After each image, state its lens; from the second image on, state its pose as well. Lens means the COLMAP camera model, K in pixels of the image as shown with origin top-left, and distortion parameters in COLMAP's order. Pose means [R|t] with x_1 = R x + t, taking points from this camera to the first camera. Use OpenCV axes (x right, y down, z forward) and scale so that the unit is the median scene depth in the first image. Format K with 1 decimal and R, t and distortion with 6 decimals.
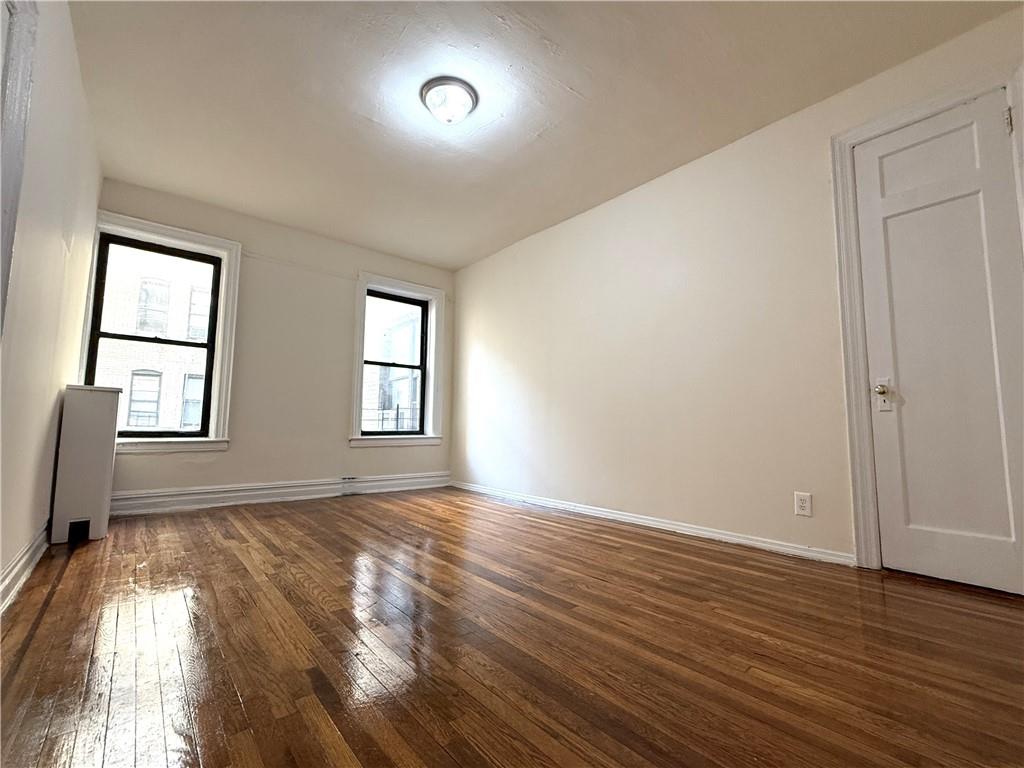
lens RADIAL K [[452.5, 0, 512.2], [0, 452.5, 380.1], [0, 0, 1]] dist [0.001594, 0.000002]
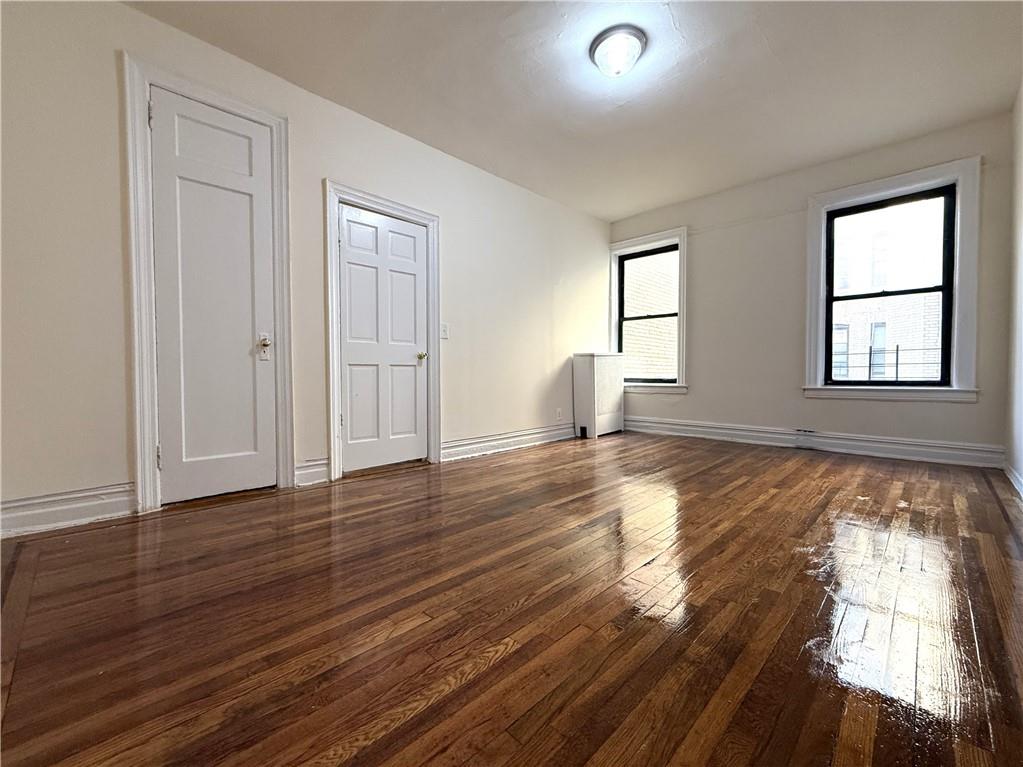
lens RADIAL K [[418.2, 0, 511.5], [0, 418.2, 383.5], [0, 0, 1]] dist [-0.003595, -0.000195]
pose [[0.096239, 0.014592, -0.995251, 0.851780], [0.104822, 0.994184, 0.024713, 0.074754], [0.989823, -0.106702, 0.094150, 0.677185]]
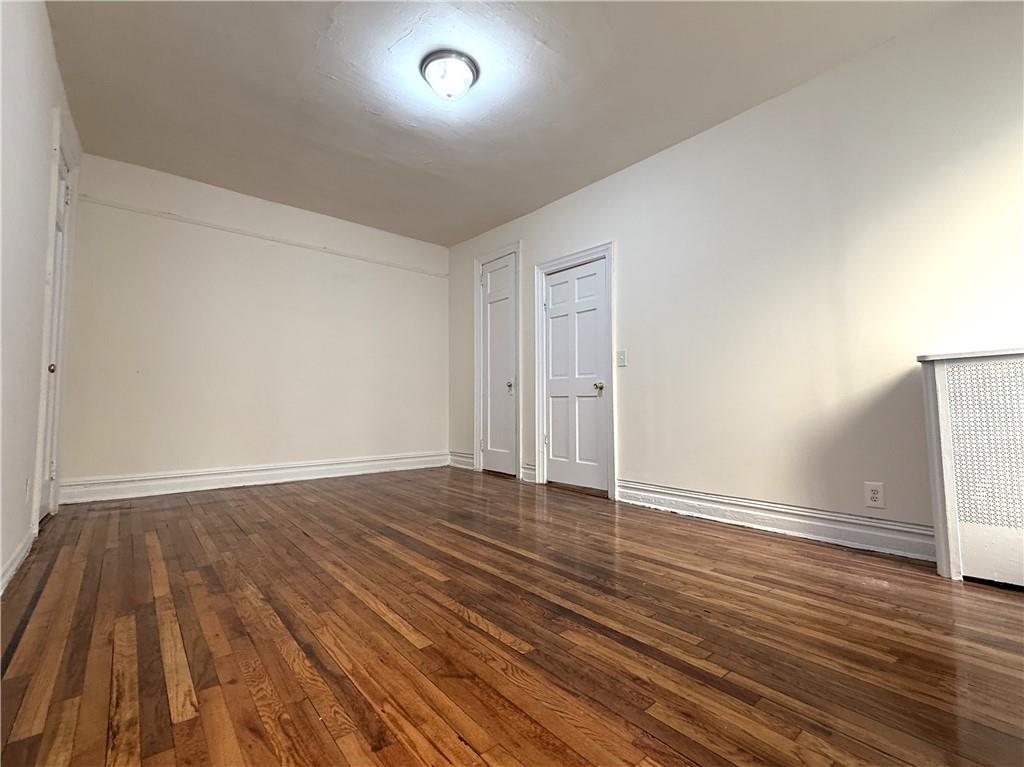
lens RADIAL K [[460.7, 0, 508.8], [0, 460.7, 385.0], [0, 0, 1]] dist [0.000313, 0.000044]
pose [[-0.999941, -0.010382, 0.003329, -0.308701], [-0.010749, 0.989858, -0.141651, 0.208044], [-0.001824, -0.141679, -0.989911, 2.103865]]
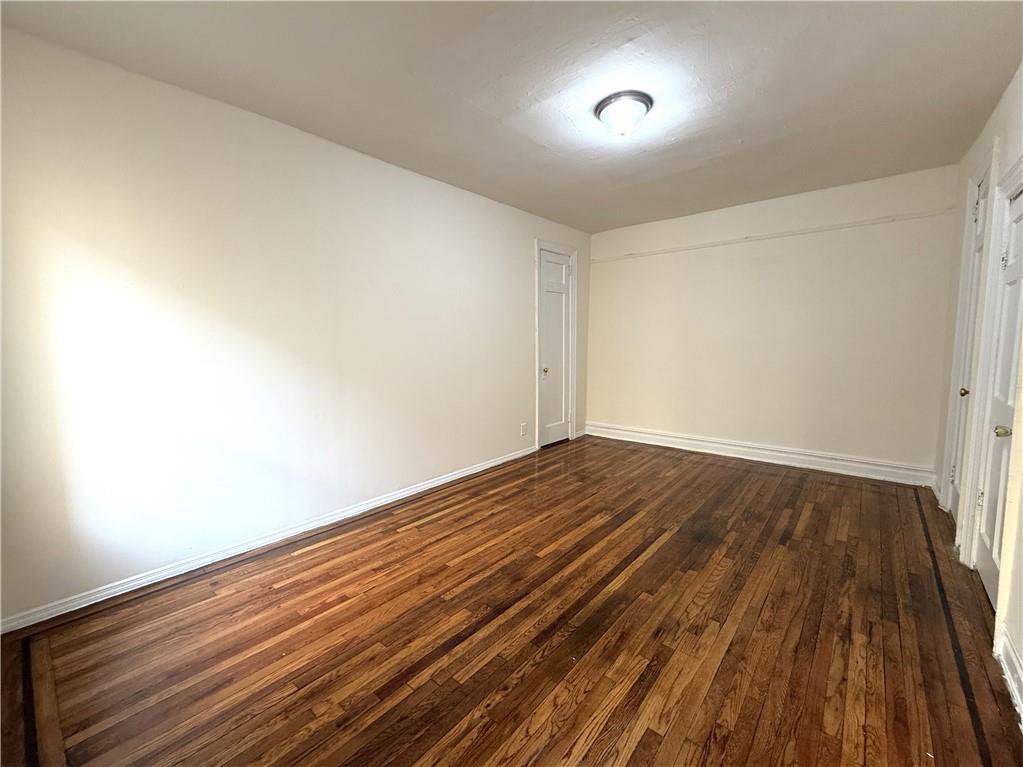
lens RADIAL K [[416.6, 0, 507.0], [0, 416.6, 378.9], [0, 0, 1]] dist [0.001495, 0.000296]
pose [[-0.158588, -0.096948, 0.982574, -1.191565], [-0.086433, 0.992710, 0.083998, -0.094735], [-0.983554, -0.071606, -0.165811, 1.521763]]
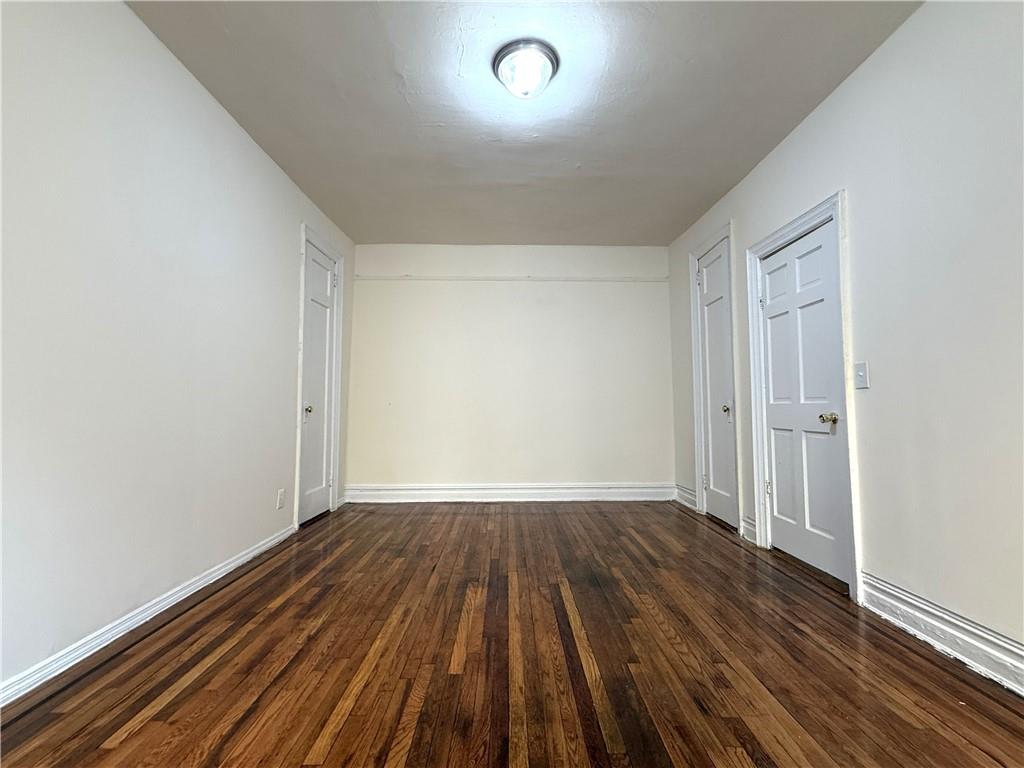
lens RADIAL K [[460.7, 0, 508.8], [0, 460.7, 385.5], [0, 0, 1]] dist [0.000313, 0.000044]
pose [[-0.772436, 0.025347, 0.634587, -0.718343], [-0.067159, 0.990341, -0.121305, 0.083749], [-0.631532, -0.136319, -0.763272, 1.778114]]
